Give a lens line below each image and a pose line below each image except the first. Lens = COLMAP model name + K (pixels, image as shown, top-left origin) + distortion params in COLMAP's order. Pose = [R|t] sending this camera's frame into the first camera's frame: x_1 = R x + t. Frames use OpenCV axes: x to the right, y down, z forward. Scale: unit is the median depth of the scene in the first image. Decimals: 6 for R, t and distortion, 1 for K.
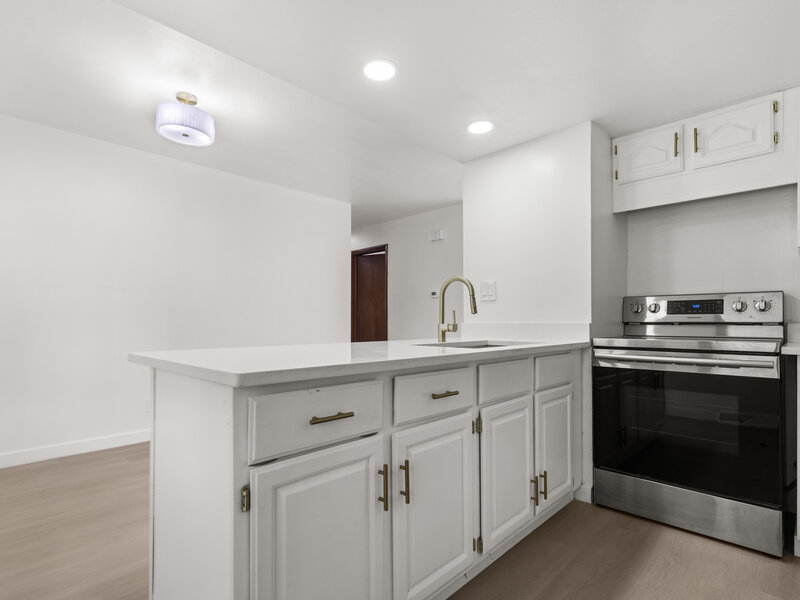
lens RADIAL K [[405.3, 0, 399.4], [0, 405.3, 304.9], [0, 0, 1]] dist [0.001098, -0.000001]
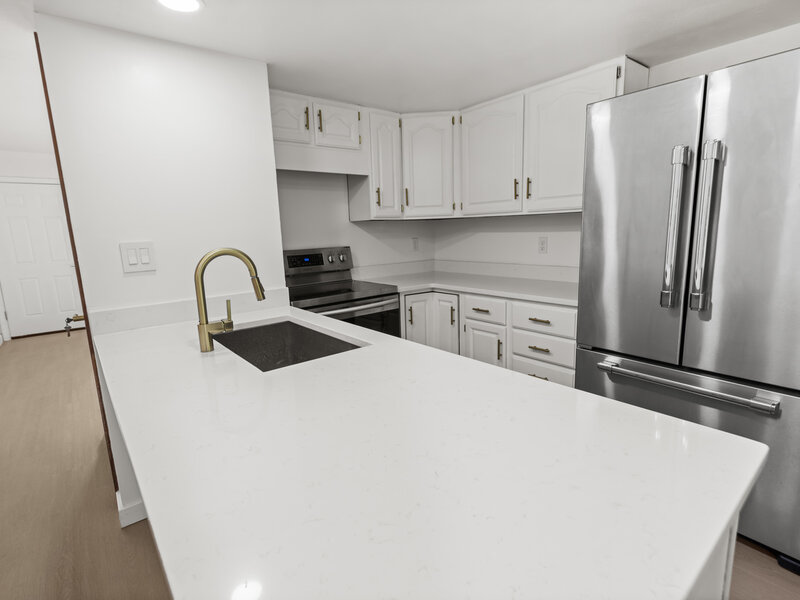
lens RADIAL K [[405.3, 0, 399.8], [0, 405.3, 299.1], [0, 0, 1]] dist [0.001098, -0.000001]
pose [[0.109354, -0.170979, 0.979187, -0.479676], [0.010779, 0.985241, 0.170832, -0.091519], [-0.993944, -0.008126, 0.109583, 0.625192]]
